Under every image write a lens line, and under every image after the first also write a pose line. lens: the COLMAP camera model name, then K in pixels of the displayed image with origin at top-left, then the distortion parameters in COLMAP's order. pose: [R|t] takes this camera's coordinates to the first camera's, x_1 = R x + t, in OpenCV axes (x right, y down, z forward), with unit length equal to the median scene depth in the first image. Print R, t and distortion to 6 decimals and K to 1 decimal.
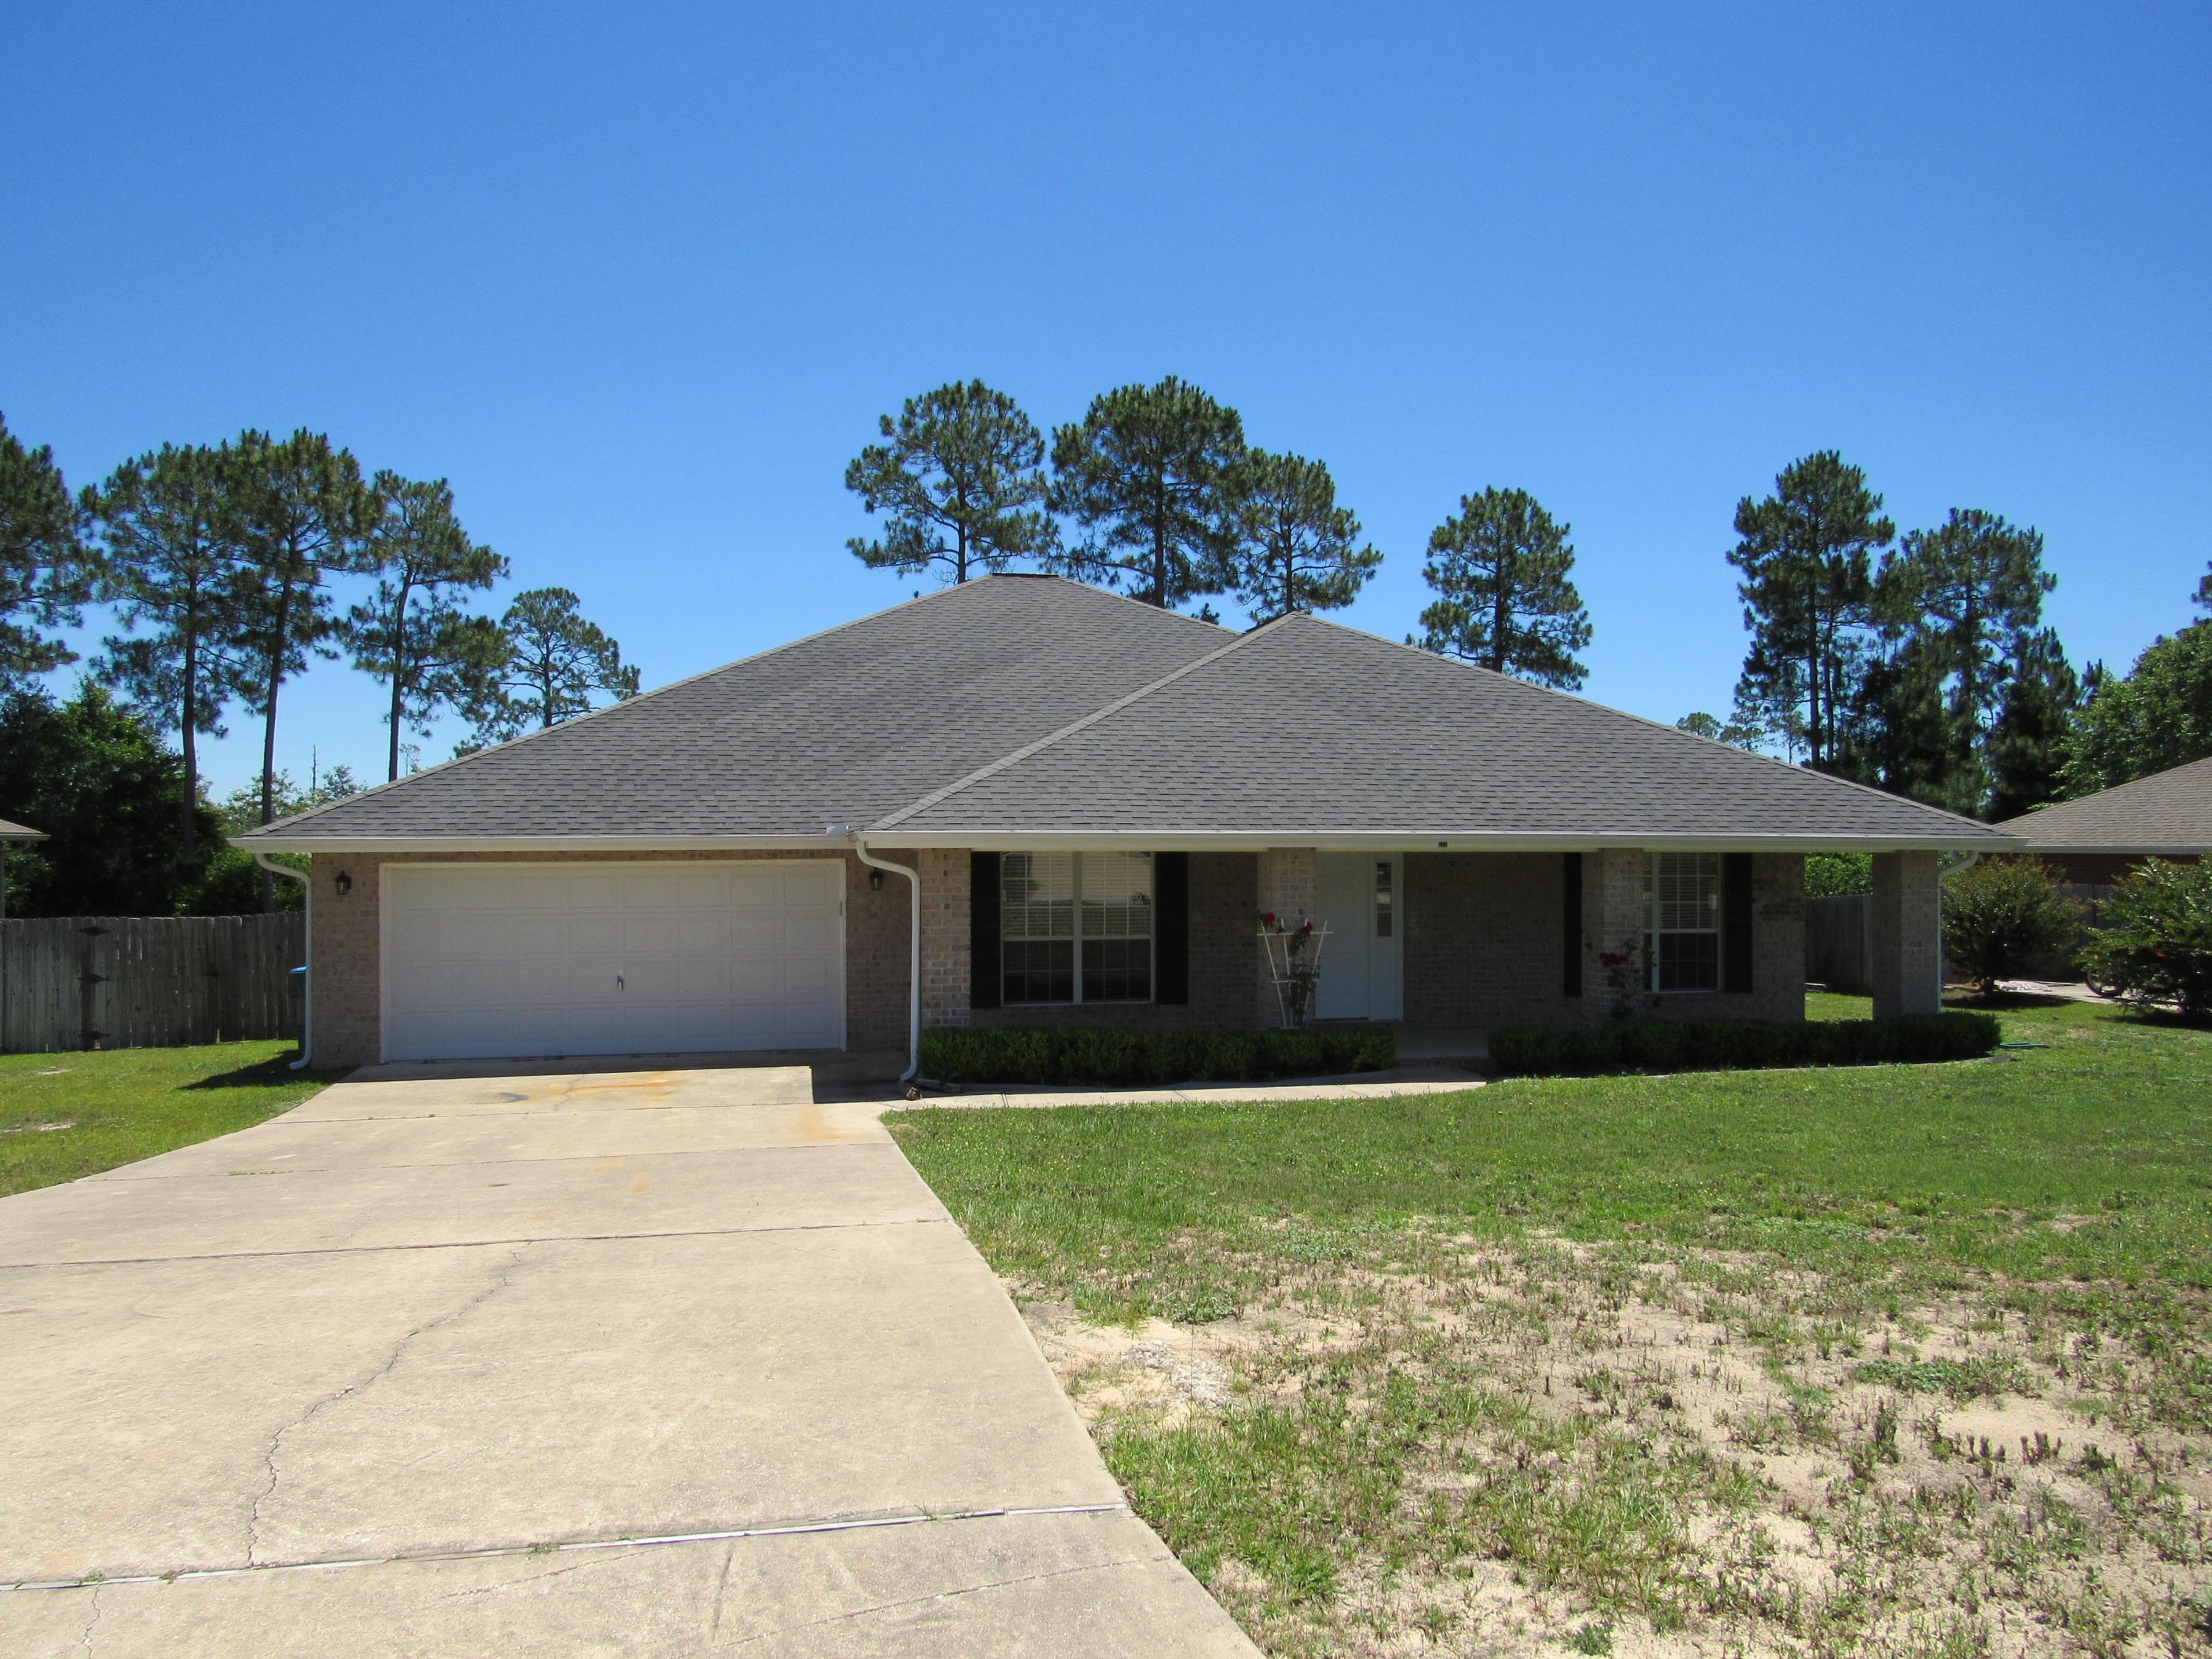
lens RADIAL K [[1510.2, 0, 1113.9], [0, 1510.2, 1098.7], [0, 0, 1]] dist [-0.039937, 0.009724]
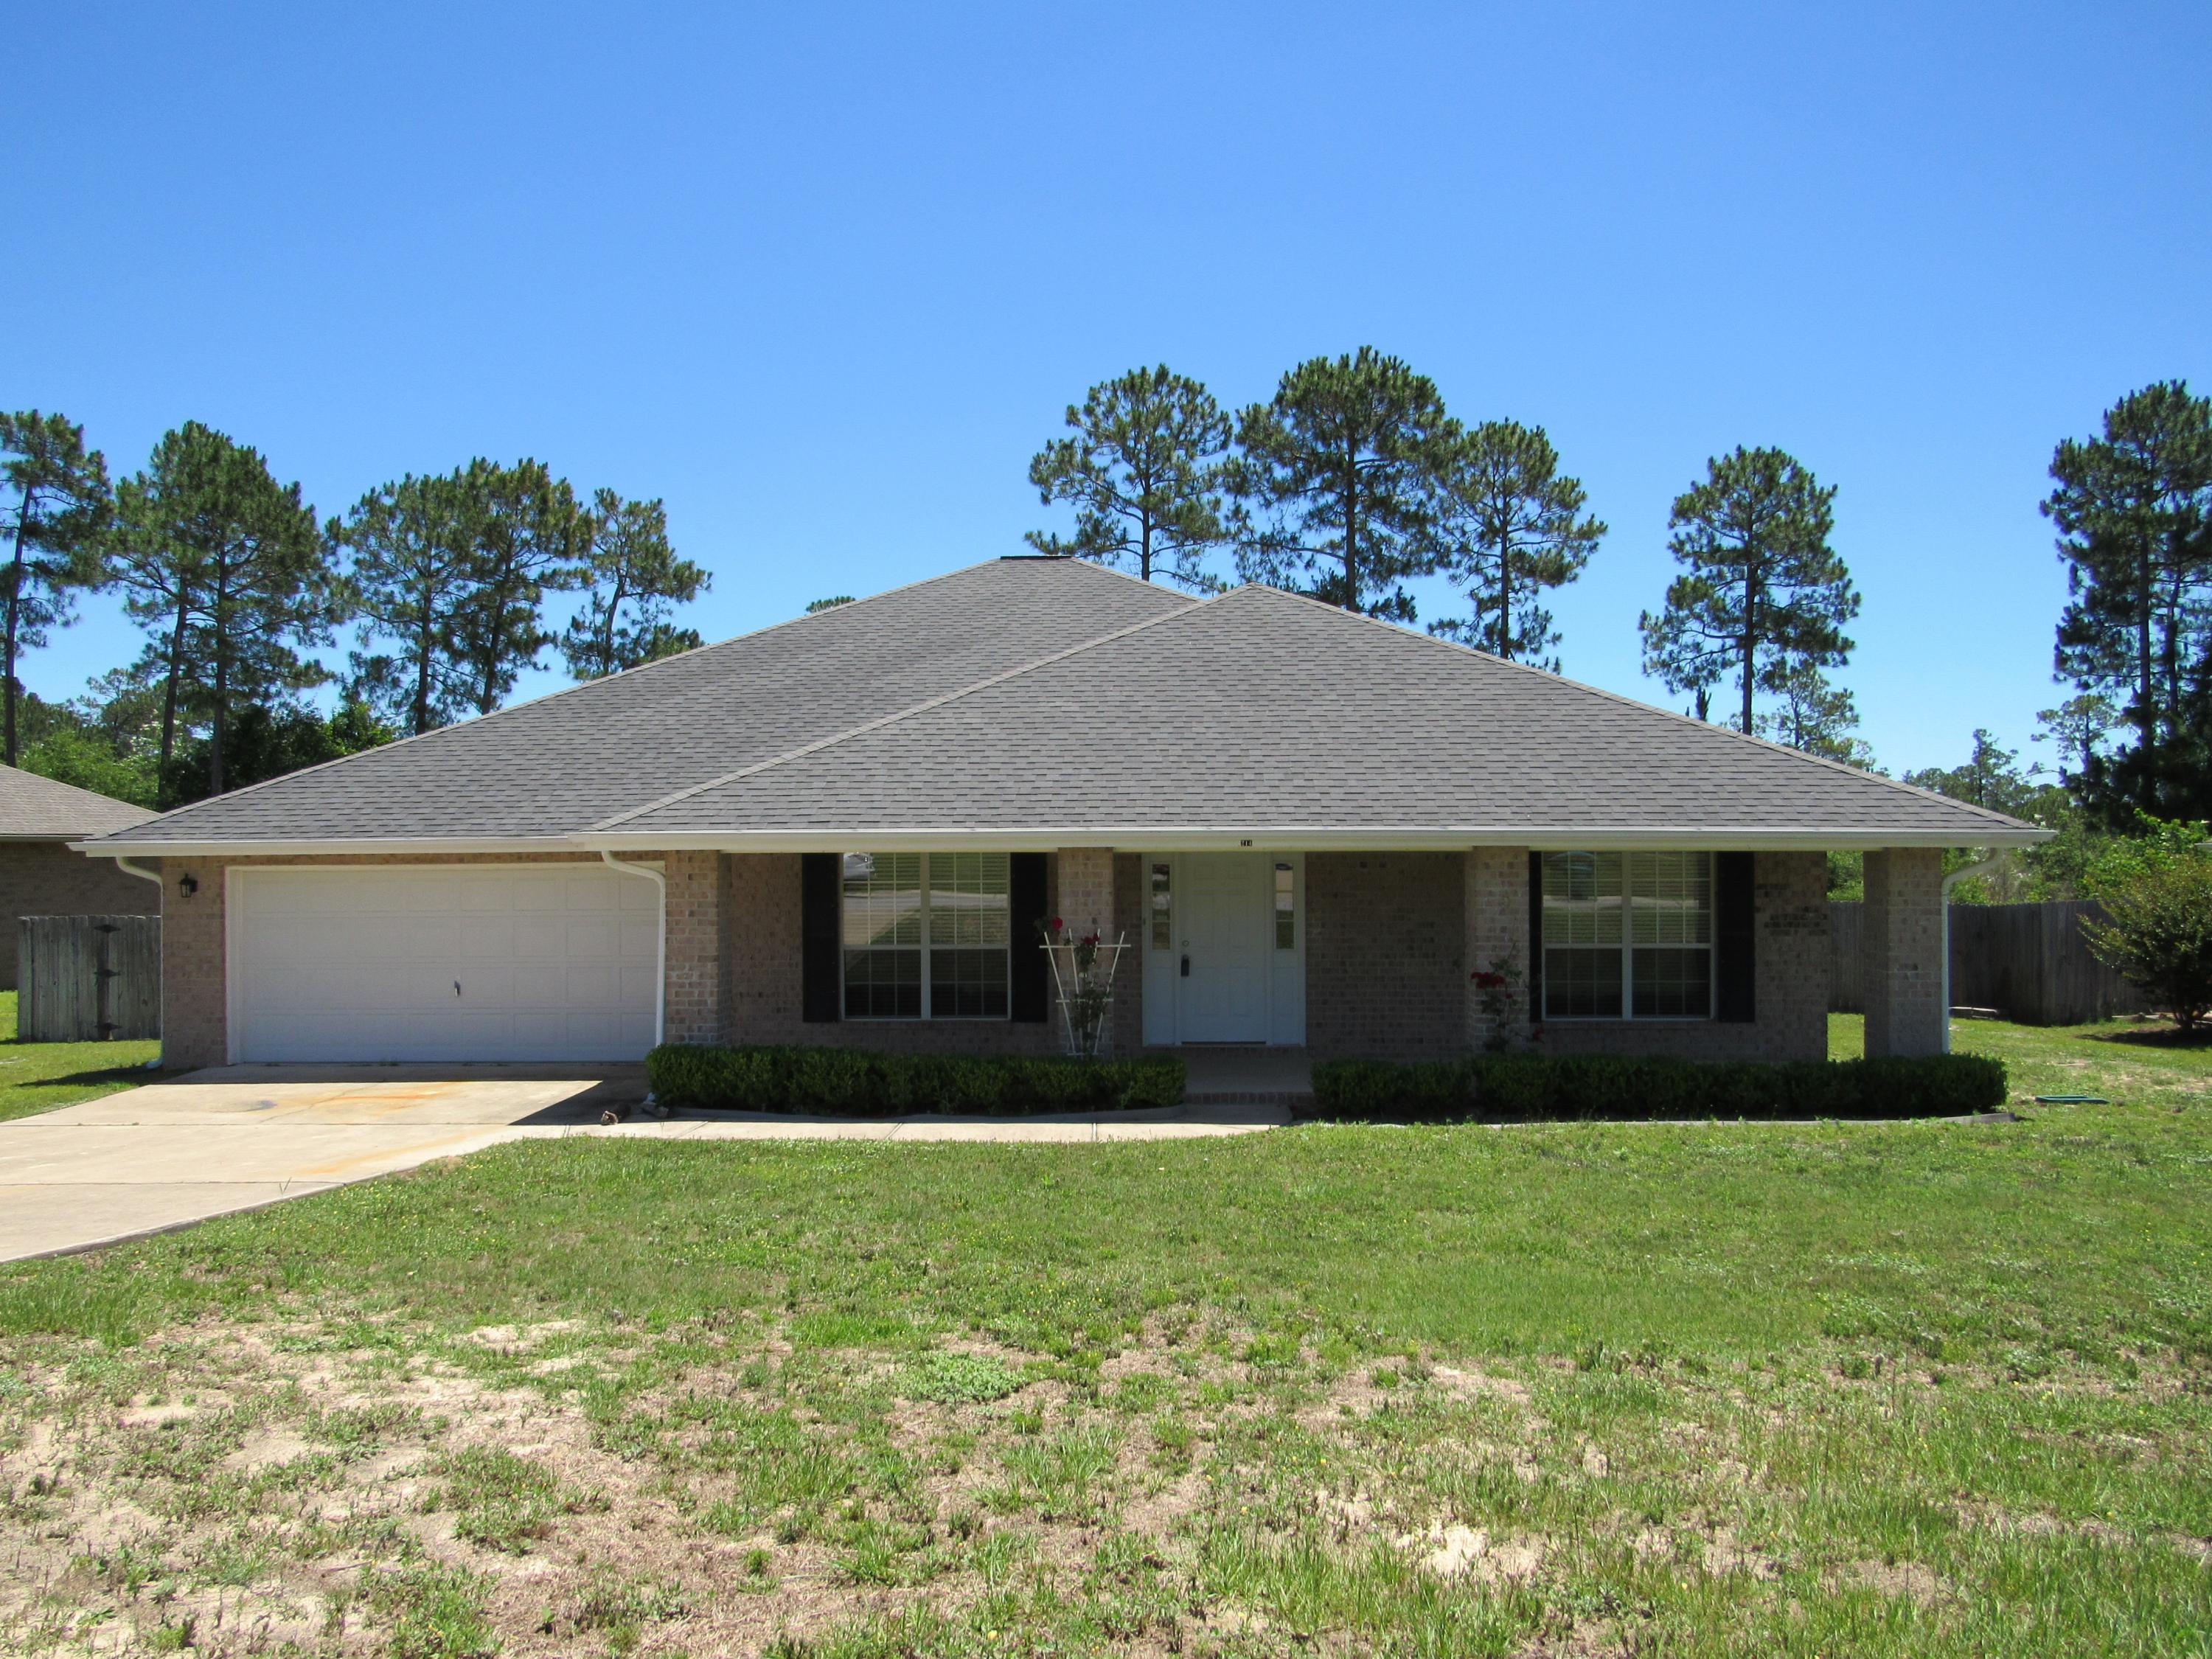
lens RADIAL K [[1510.2, 0, 1113.9], [0, 1510.2, 1098.7], [0, 0, 1]] dist [-0.039937, 0.009724]
pose [[0.974777, 0.033678, -0.220623, 0.111411], [-0.033511, 0.999428, 0.004502, -0.008823], [0.220649, 0.003004, 0.975349, 0.052686]]
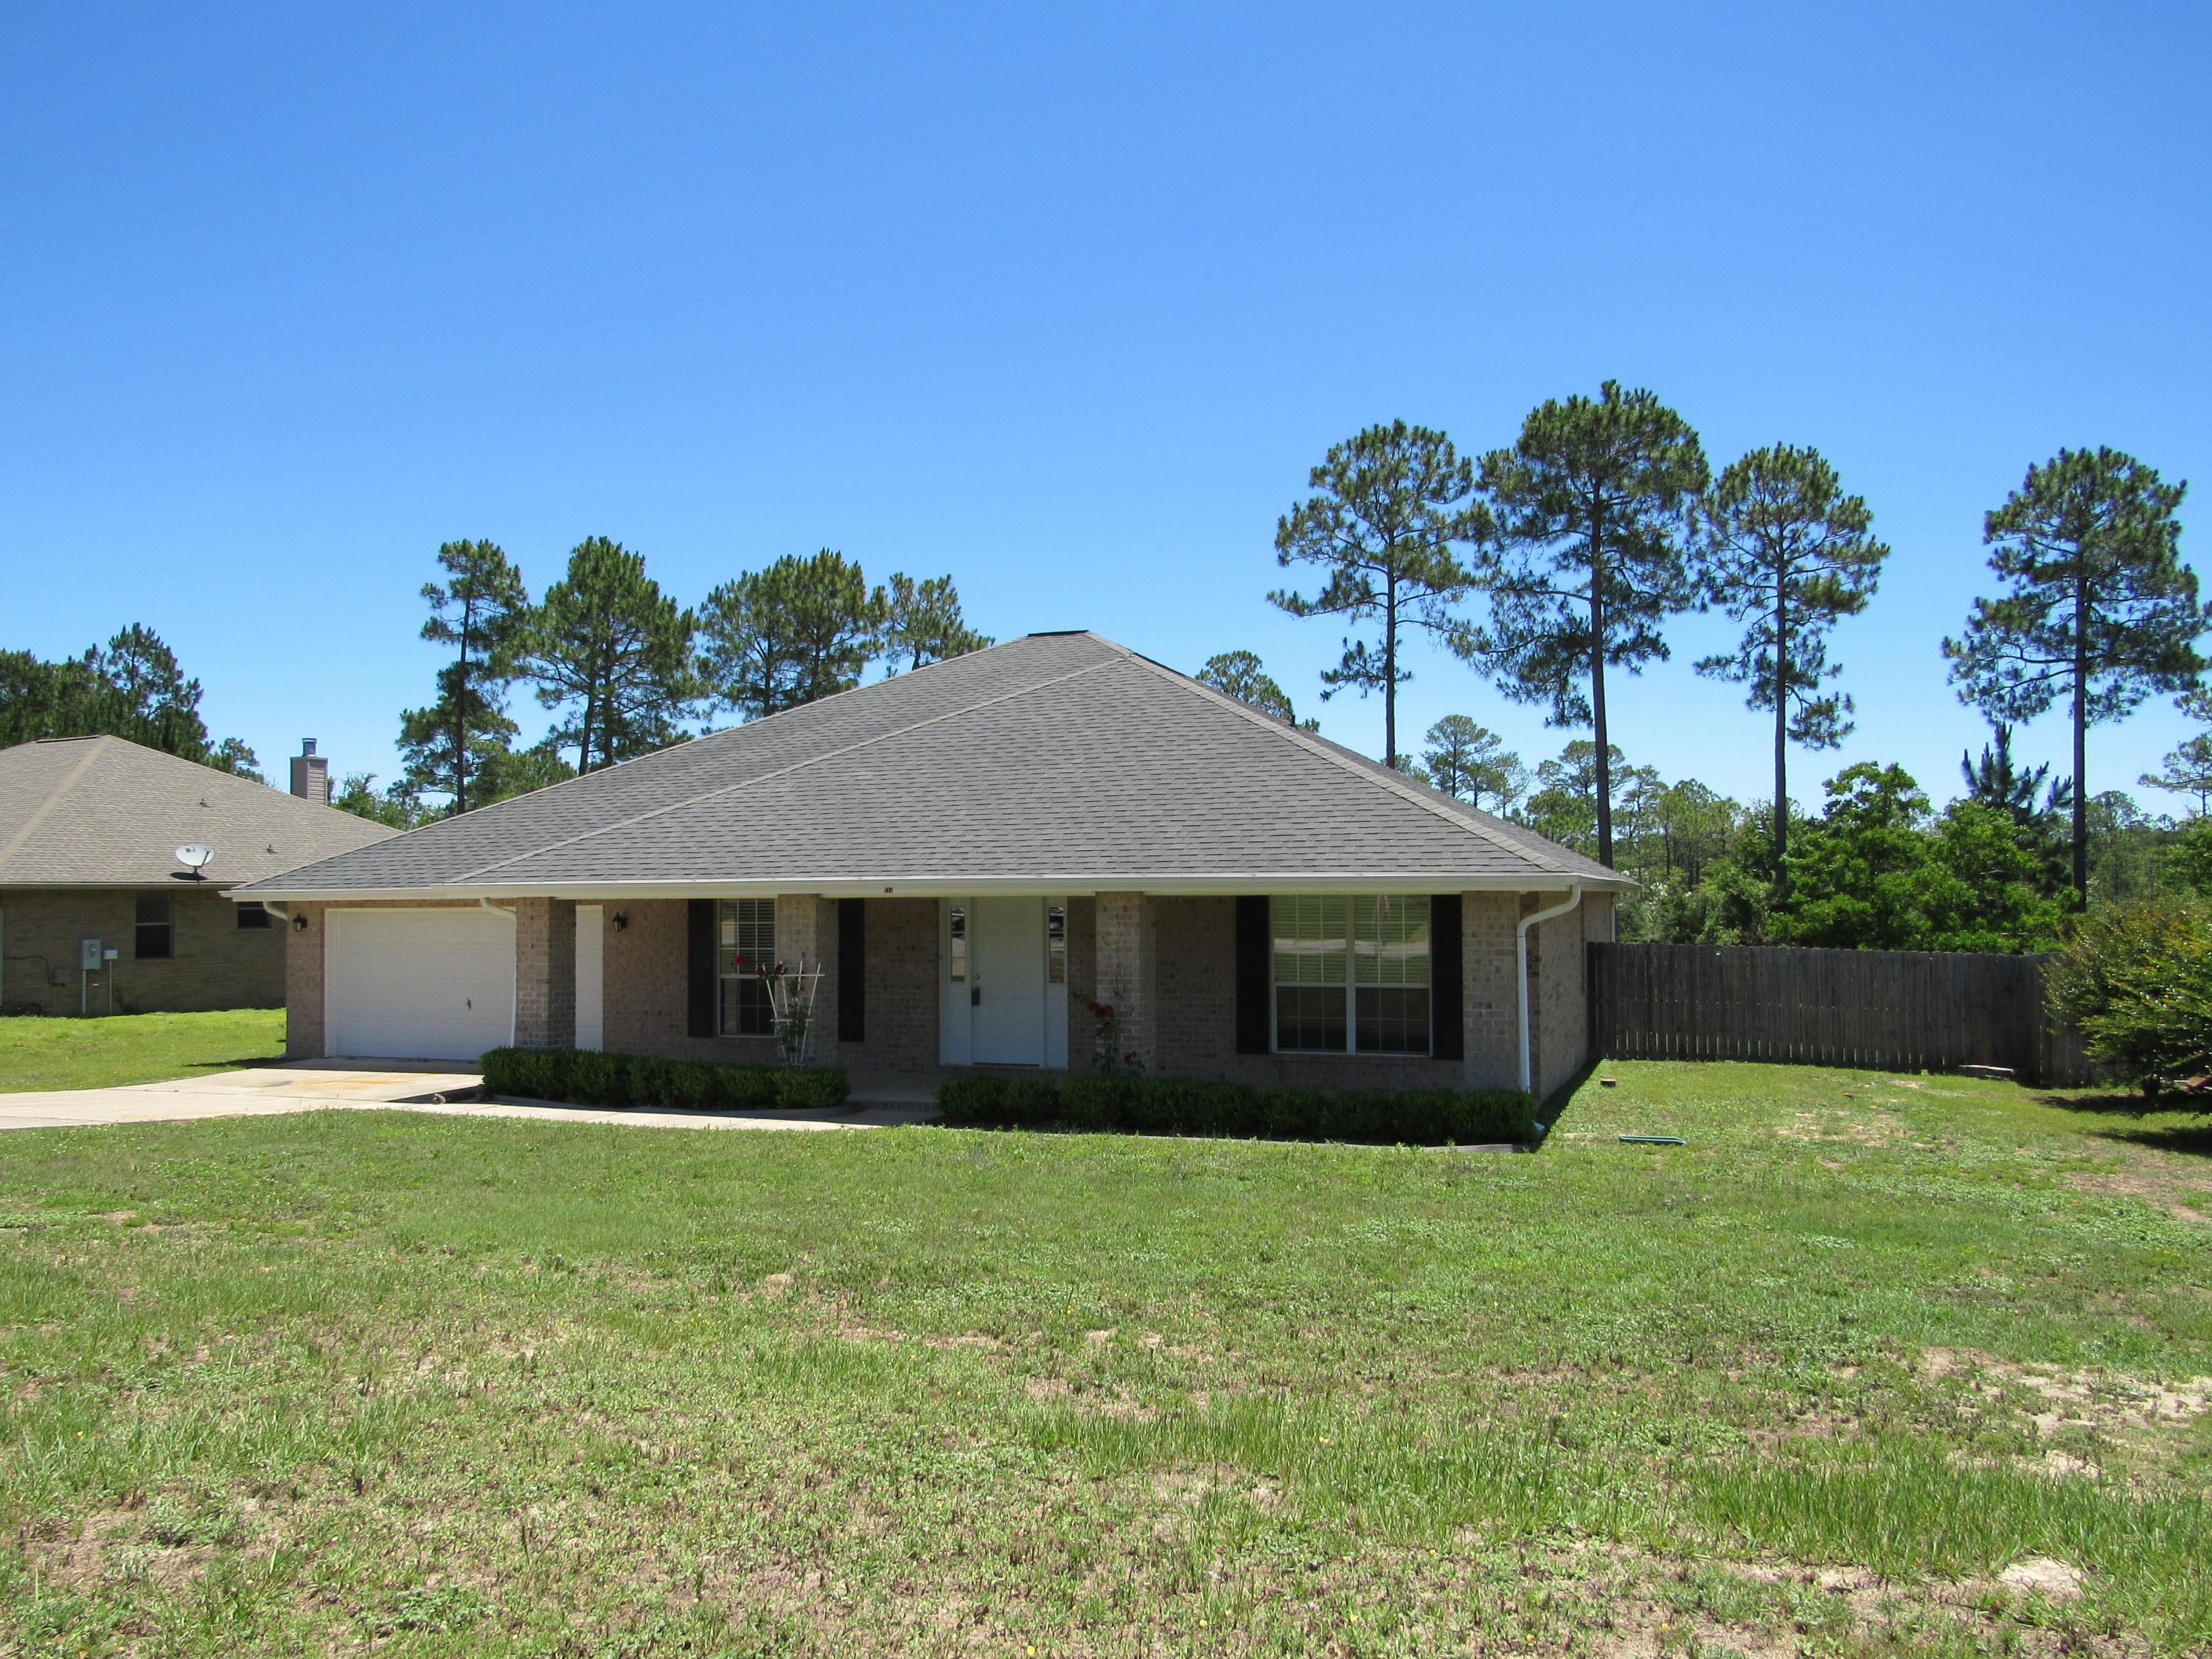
lens RADIAL K [[1526.8, 0, 1107.5], [0, 1526.8, 1125.7], [0, 0, 1]] dist [-0.041536, 0.006612]
pose [[0.856828, 0.073548, -0.510329, 0.288626], [-0.080700, 0.996705, 0.008151, -0.010473], [0.509247, 0.034200, 0.859941, 0.066990]]
